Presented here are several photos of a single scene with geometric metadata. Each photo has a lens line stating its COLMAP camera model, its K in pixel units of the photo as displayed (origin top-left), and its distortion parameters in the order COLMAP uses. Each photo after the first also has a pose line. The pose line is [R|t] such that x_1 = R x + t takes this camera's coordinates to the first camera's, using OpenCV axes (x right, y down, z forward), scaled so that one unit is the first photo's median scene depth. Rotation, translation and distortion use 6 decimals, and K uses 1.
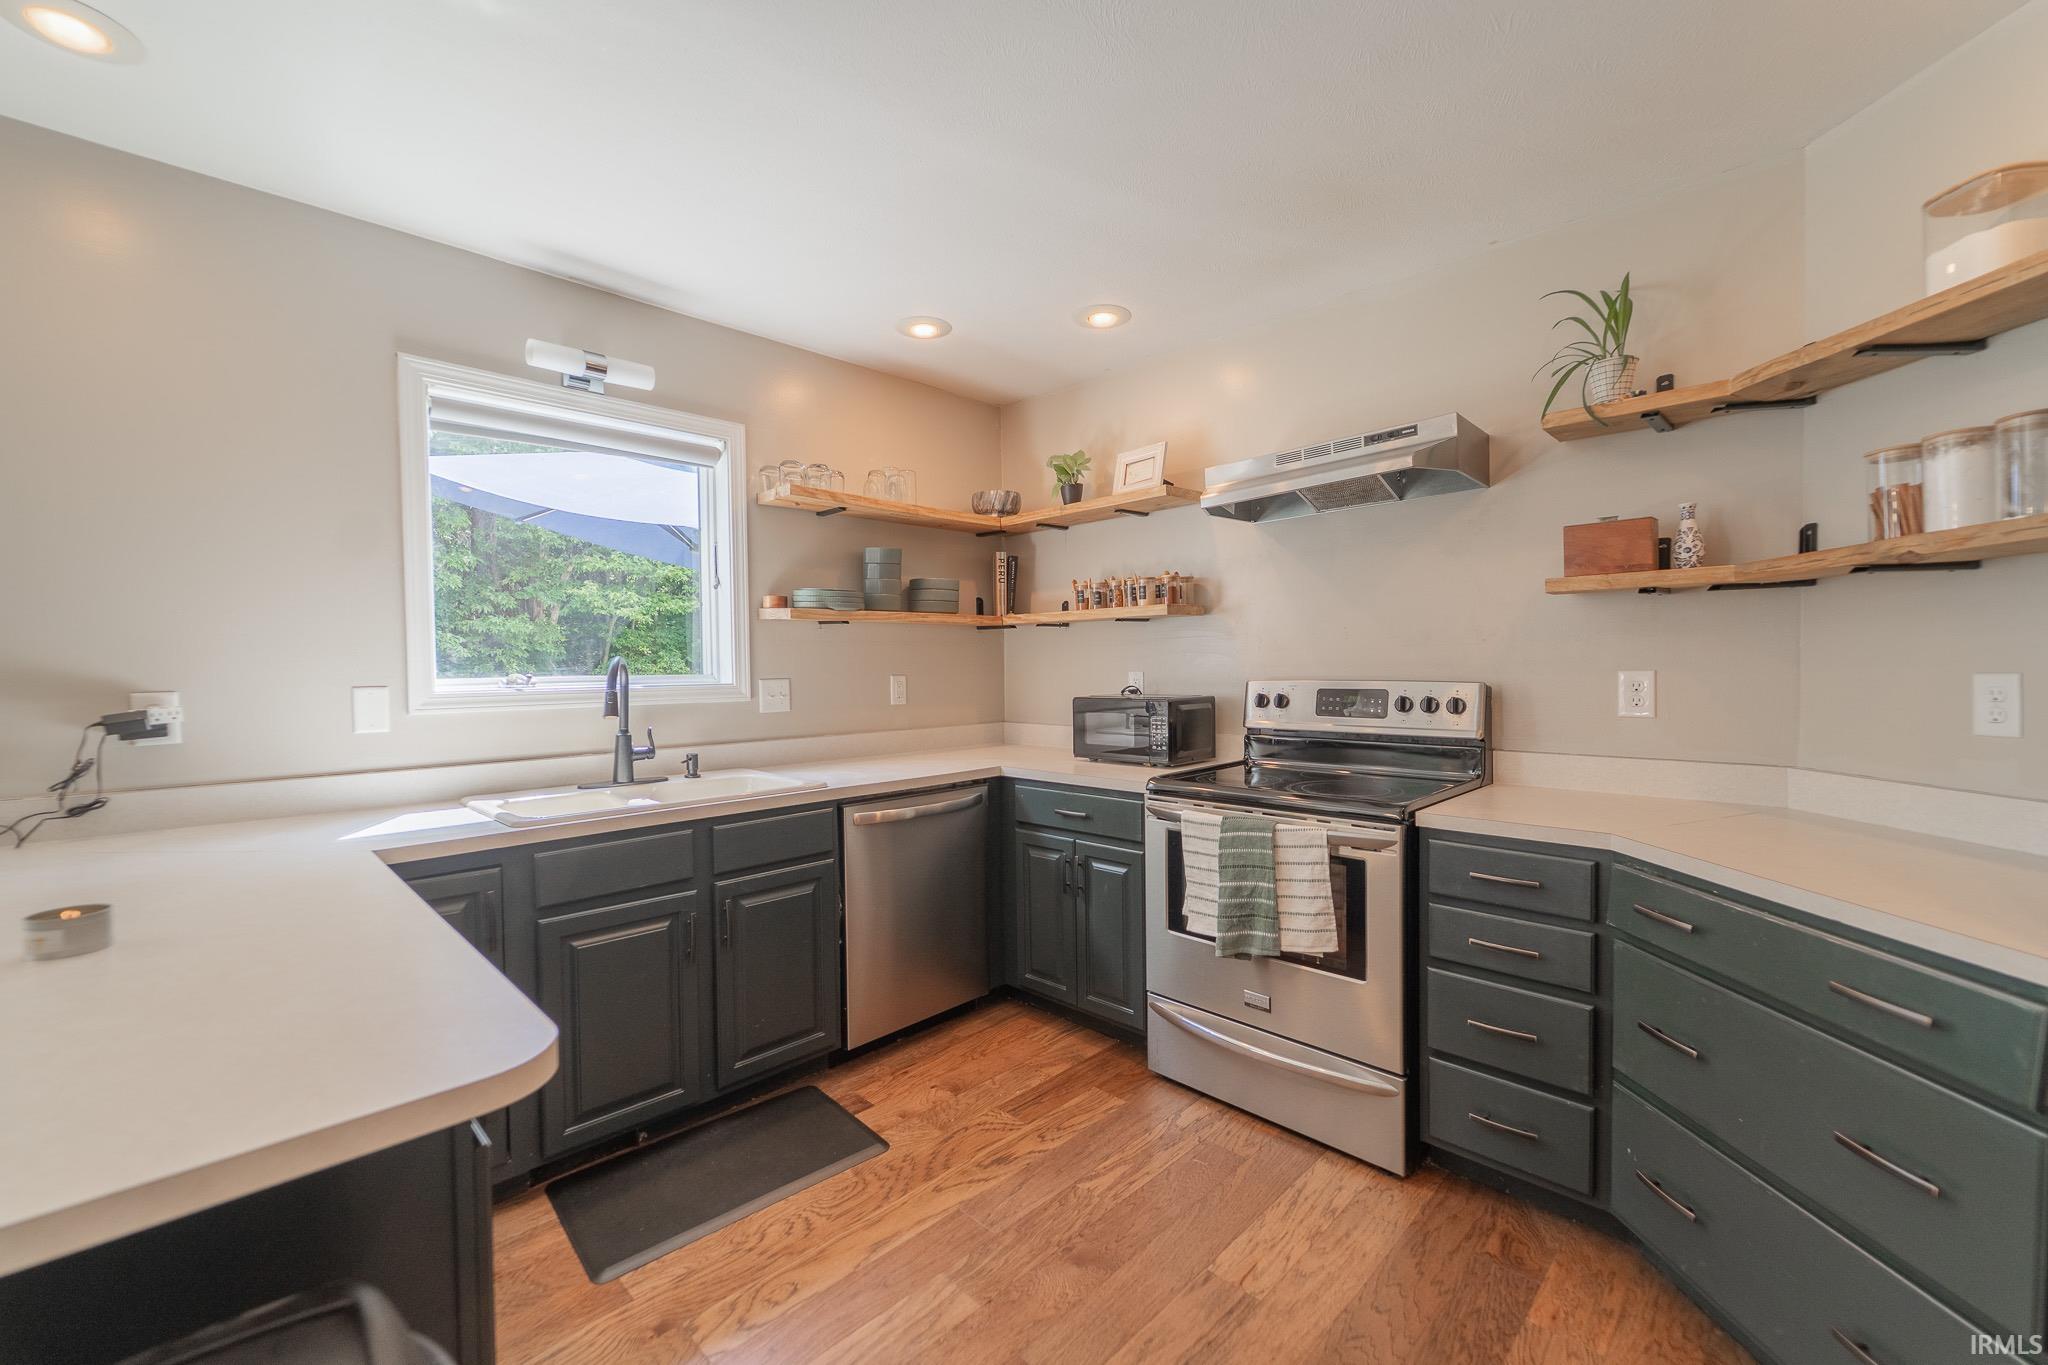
lens RADIAL K [[831.3, 0, 1024.2], [0, 831.3, 685.2], [0, 0, 1]] dist [-0.001385, -0.000280]
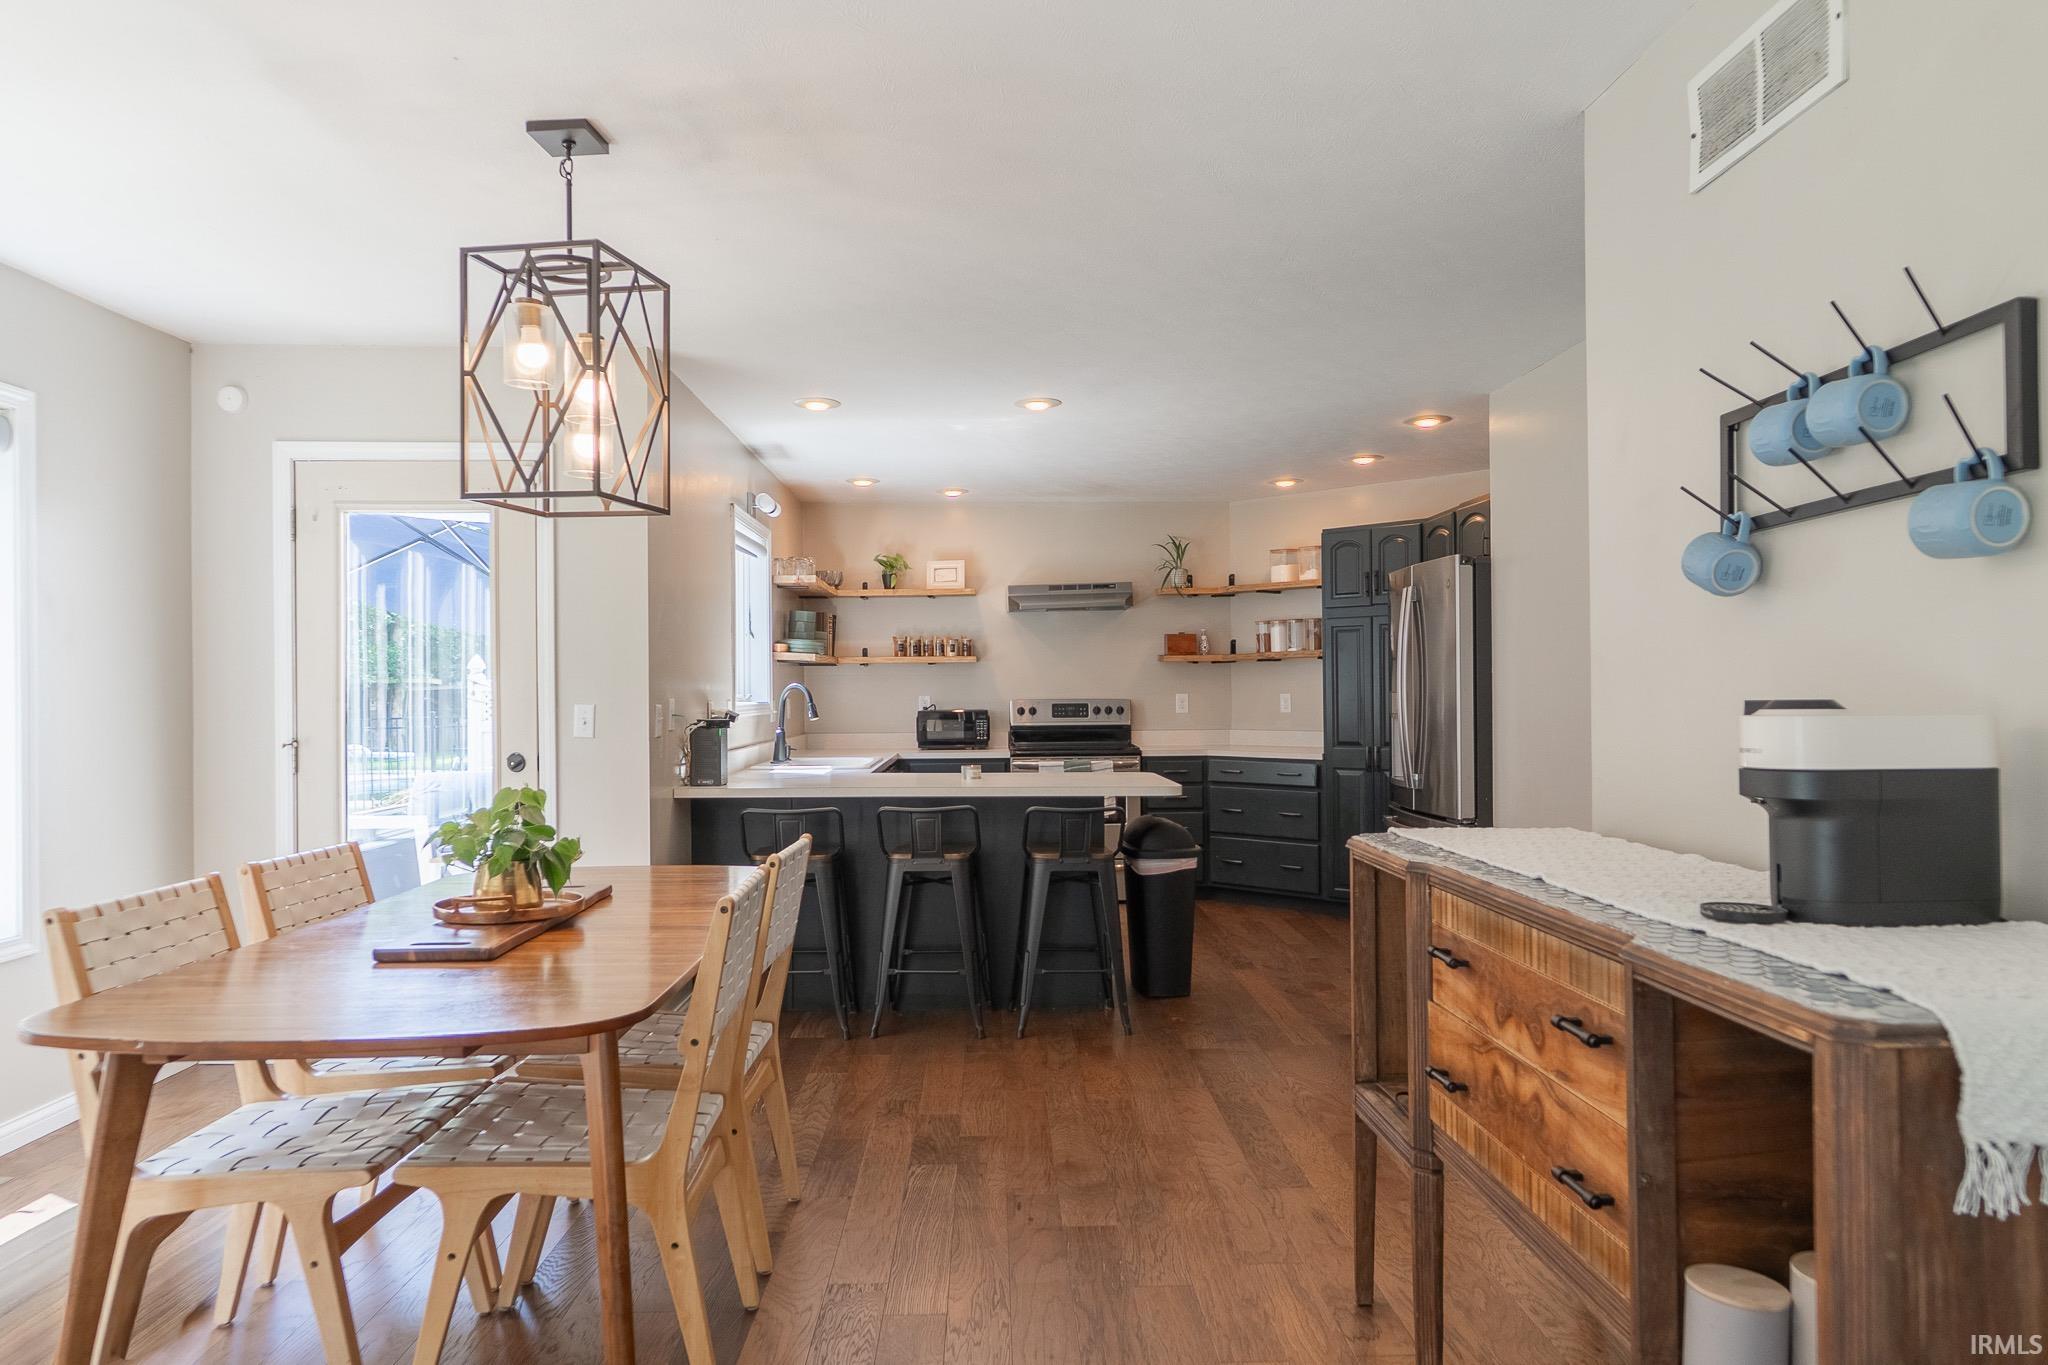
lens RADIAL K [[1276.7, 0, 1020.1], [0, 1276.7, 682.4], [0, 0, 1]] dist [-0.002751, 0.003957]
pose [[0.695363, 0.011608, 0.718565, -2.222713], [0.019449, 0.999199, -0.034963, 0.069079], [-0.718396, 0.038287, 0.694580, -1.220606]]
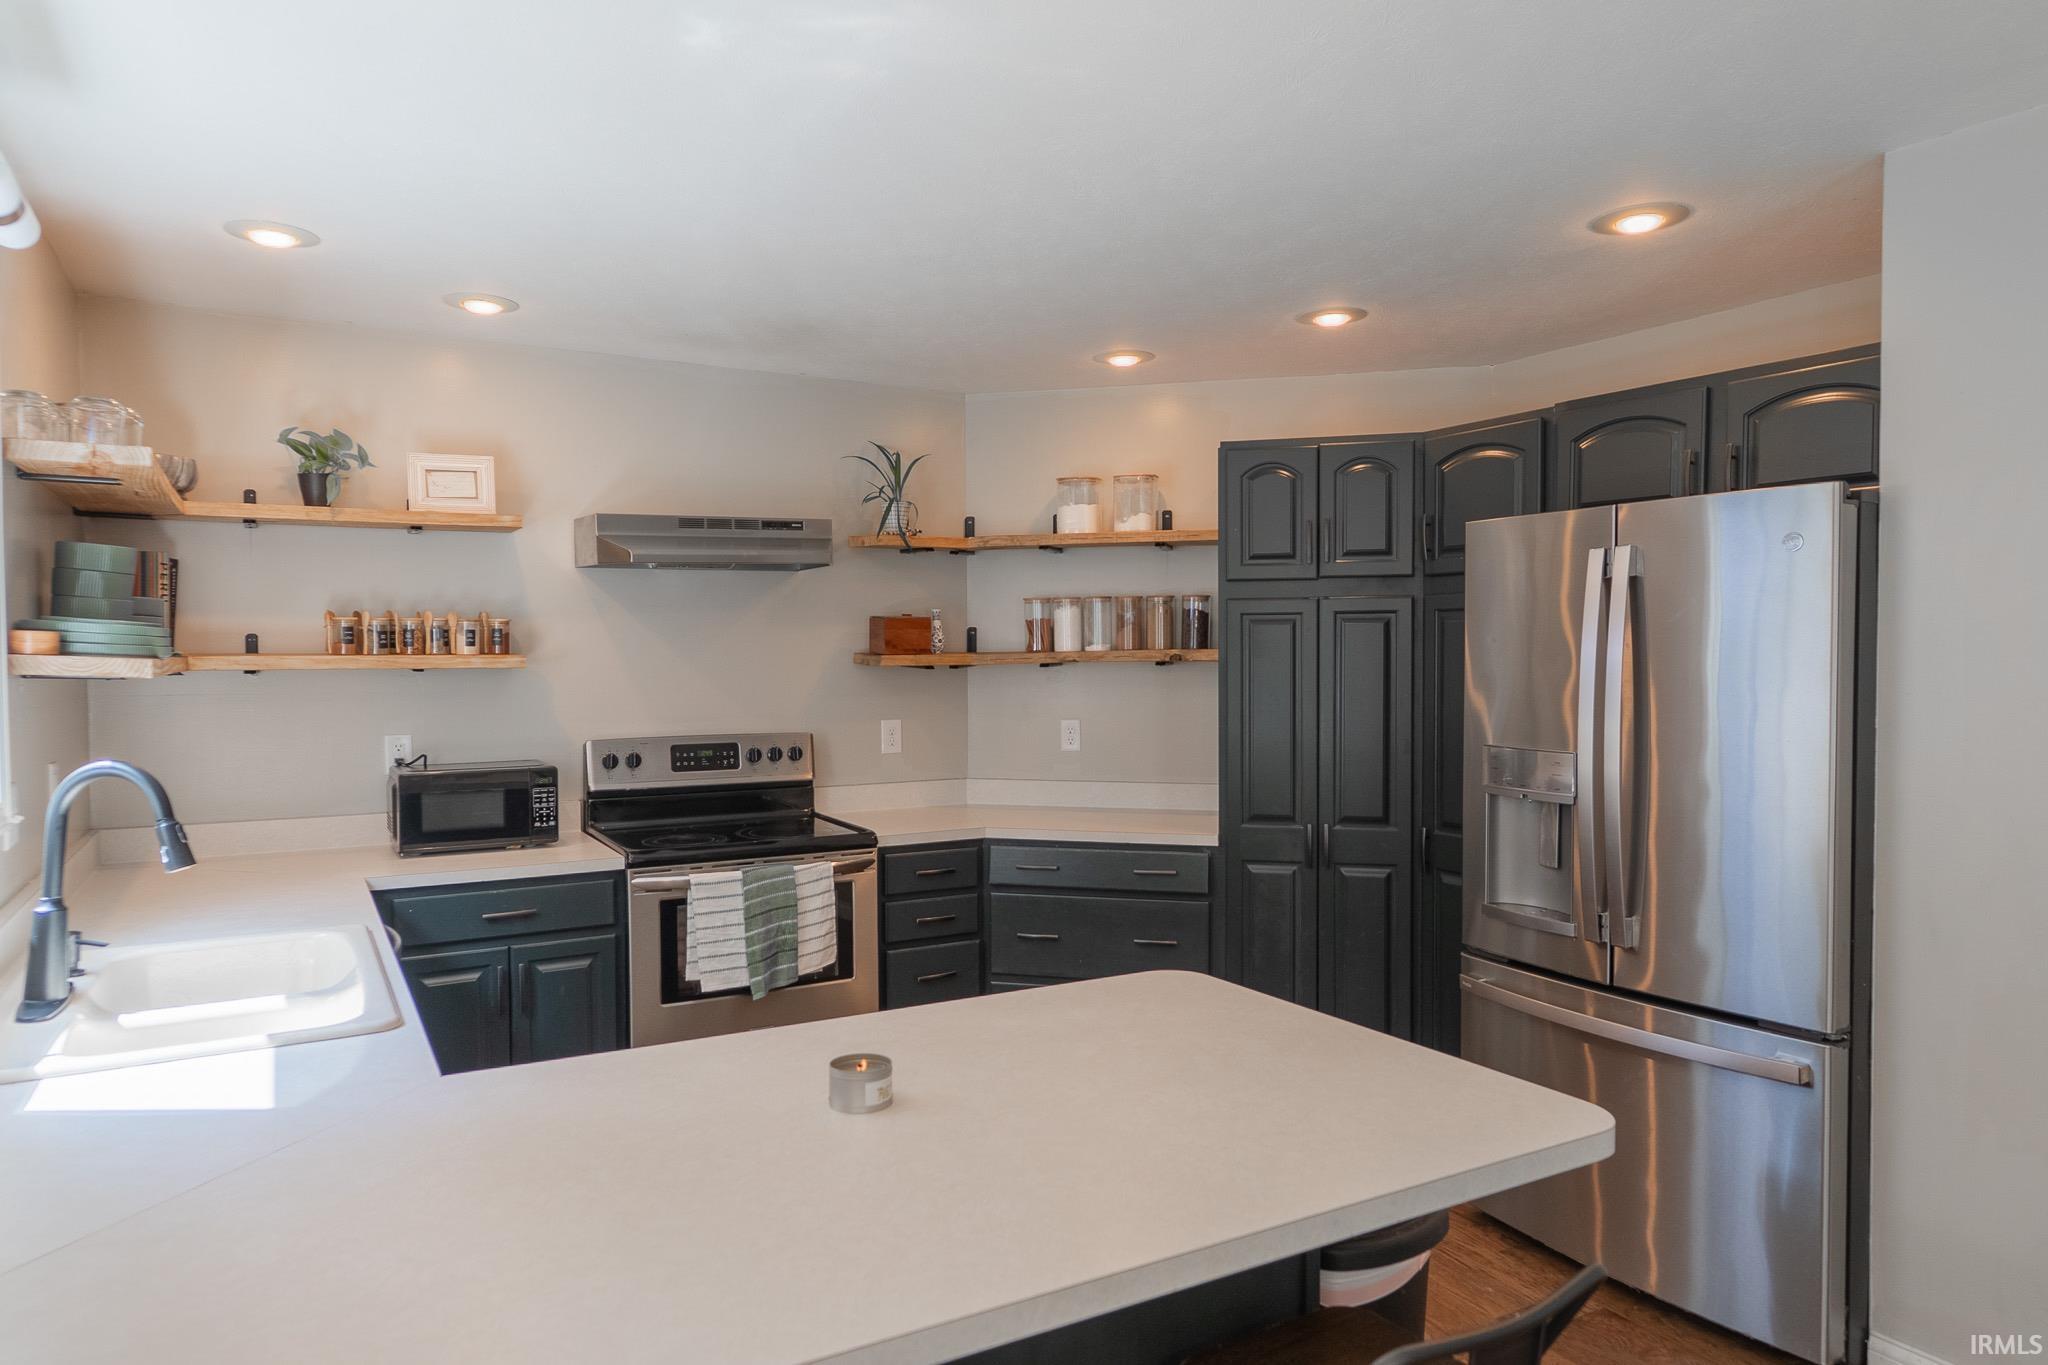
lens RADIAL K [[1276.7, 0, 1024.0], [0, 1276.7, 685.3], [0, 0, 1]] dist [-0.002751, 0.003957]
pose [[0.261593, -0.011797, 0.965106, -1.253636], [0.027892, 0.999600, 0.004658, -0.077985], [-0.964775, 0.025700, 0.261817, 0.219222]]
